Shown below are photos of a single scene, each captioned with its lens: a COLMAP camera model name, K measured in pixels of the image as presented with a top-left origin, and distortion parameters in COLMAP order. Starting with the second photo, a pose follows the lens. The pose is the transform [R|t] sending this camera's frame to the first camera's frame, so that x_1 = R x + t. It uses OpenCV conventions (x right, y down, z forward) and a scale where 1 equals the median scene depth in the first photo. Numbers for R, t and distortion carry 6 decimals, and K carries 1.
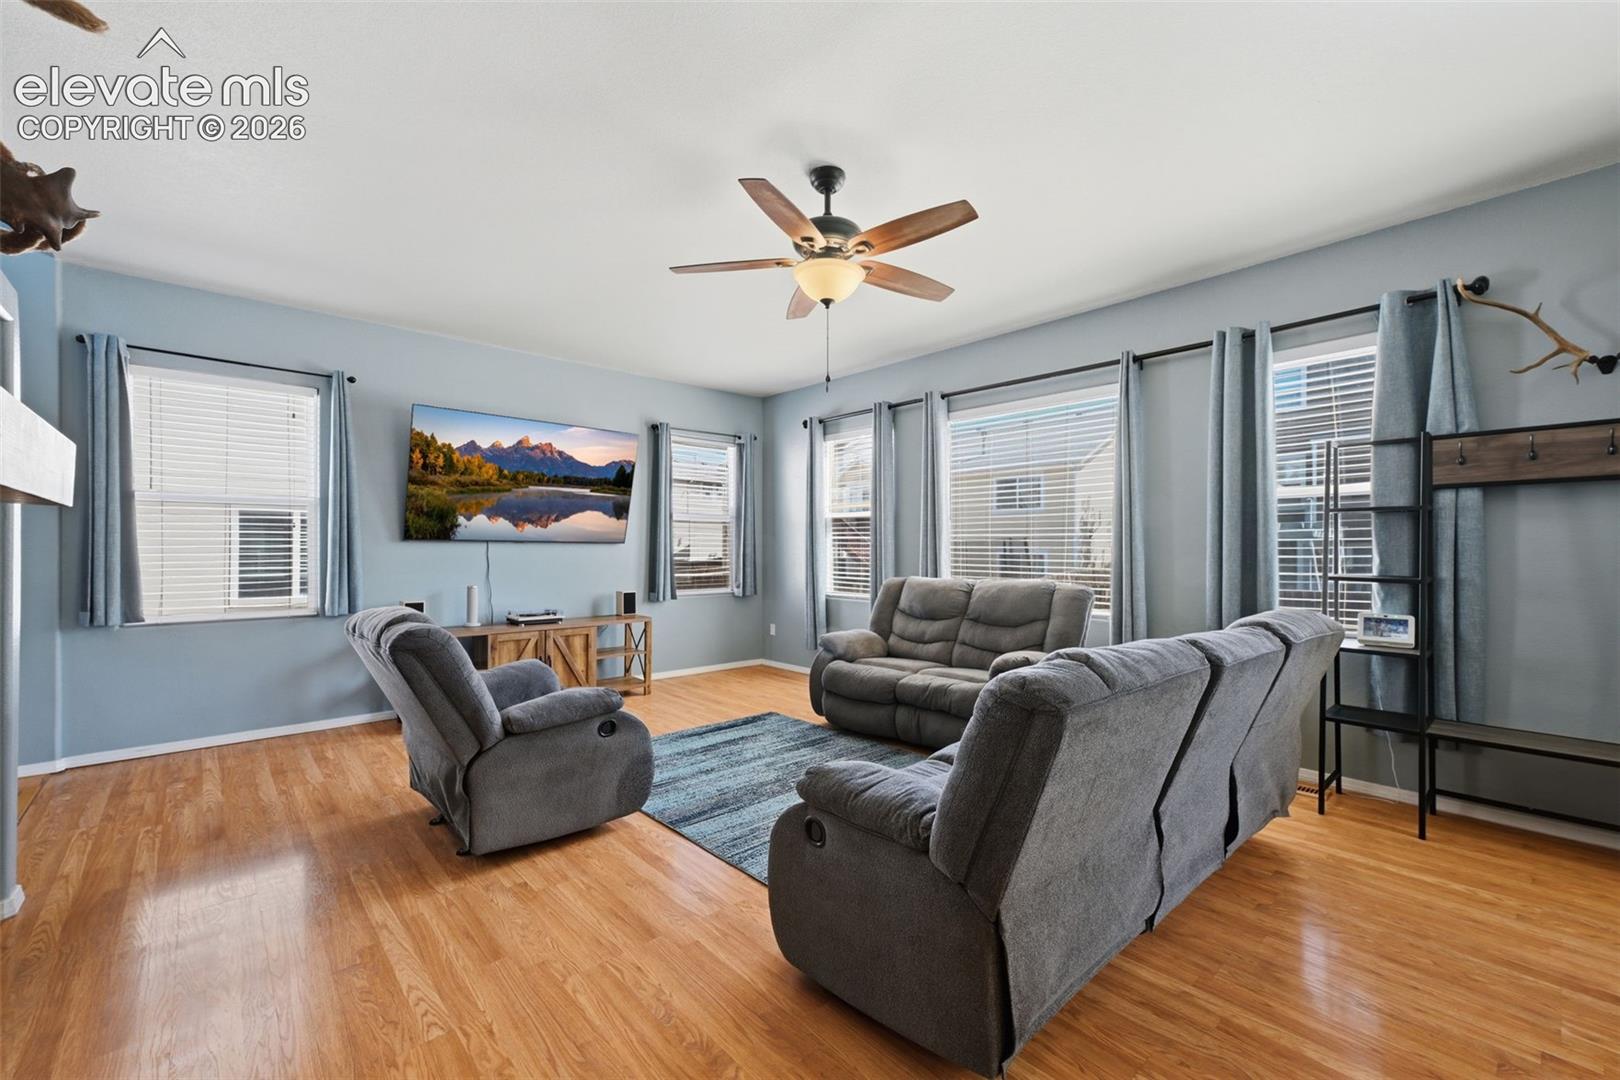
lens RADIAL K [[664.2, 0, 808.9], [0, 664.2, 547.7], [0, 0, 1]] dist [0.017033, 0.002447]
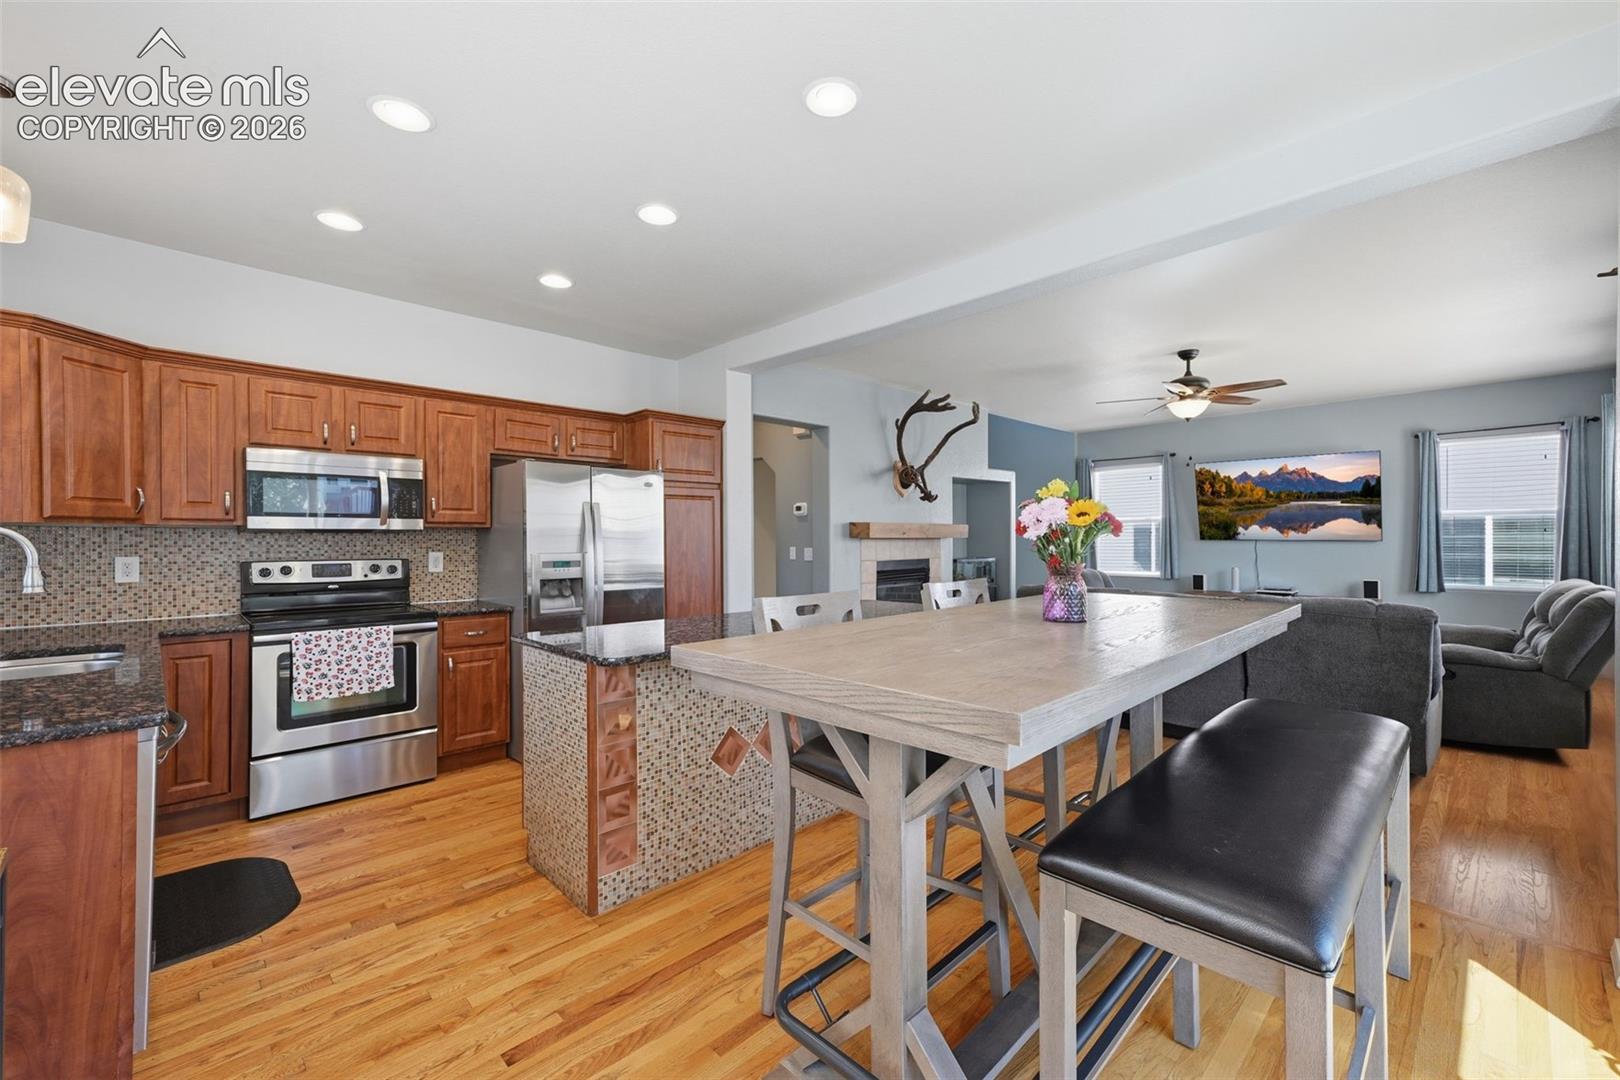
lens RADIAL K [[664.2, 0, 826.1], [0, 664.2, 536.4], [0, 0, 1]] dist [0.017033, 0.002447]
pose [[0.045482, -0.002262, -0.998963, 1.171769], [0.004544, 0.999988, -0.002057, -0.021309], [0.998955, -0.004446, 0.045492, -0.068464]]
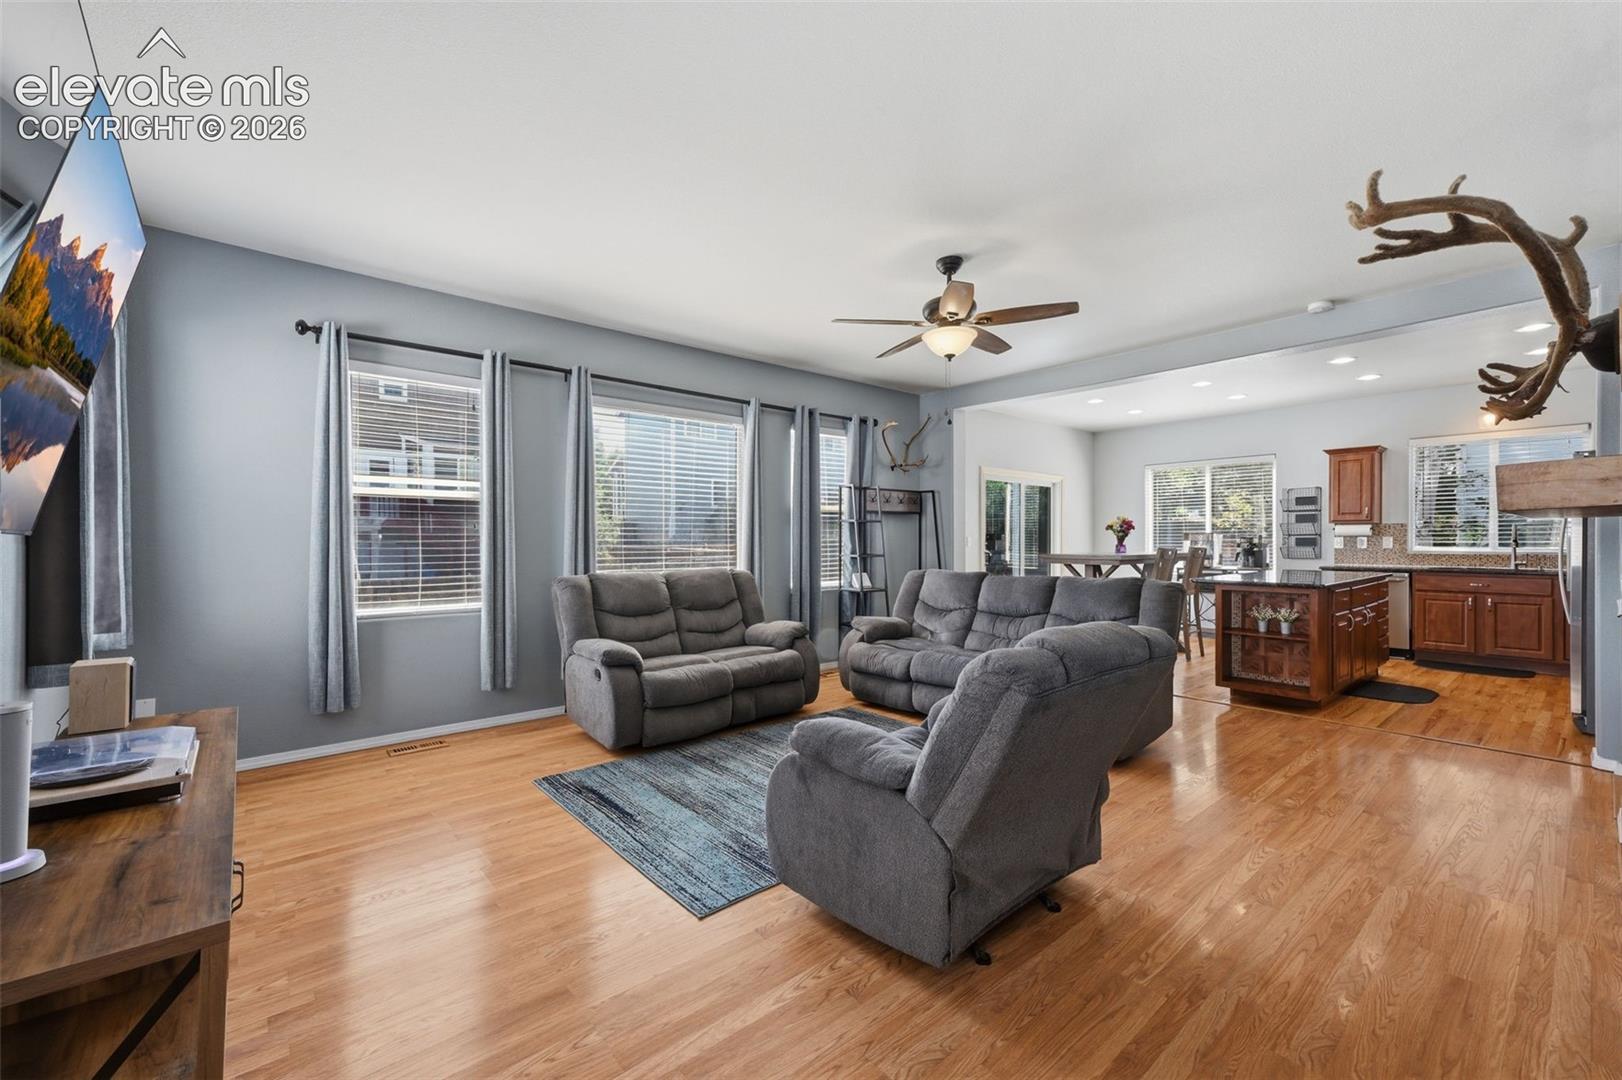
lens RADIAL K [[665.0, 0, 813.5], [0, 665.0, 543.2], [0, 0, 1]] dist [0.017033, 0.002447]
pose [[0.025983, -0.006671, 0.999640, -0.820919], [0.001554, 0.999977, 0.006633, -0.002407], [-0.999661, 0.001381, 0.025993, 0.773396]]
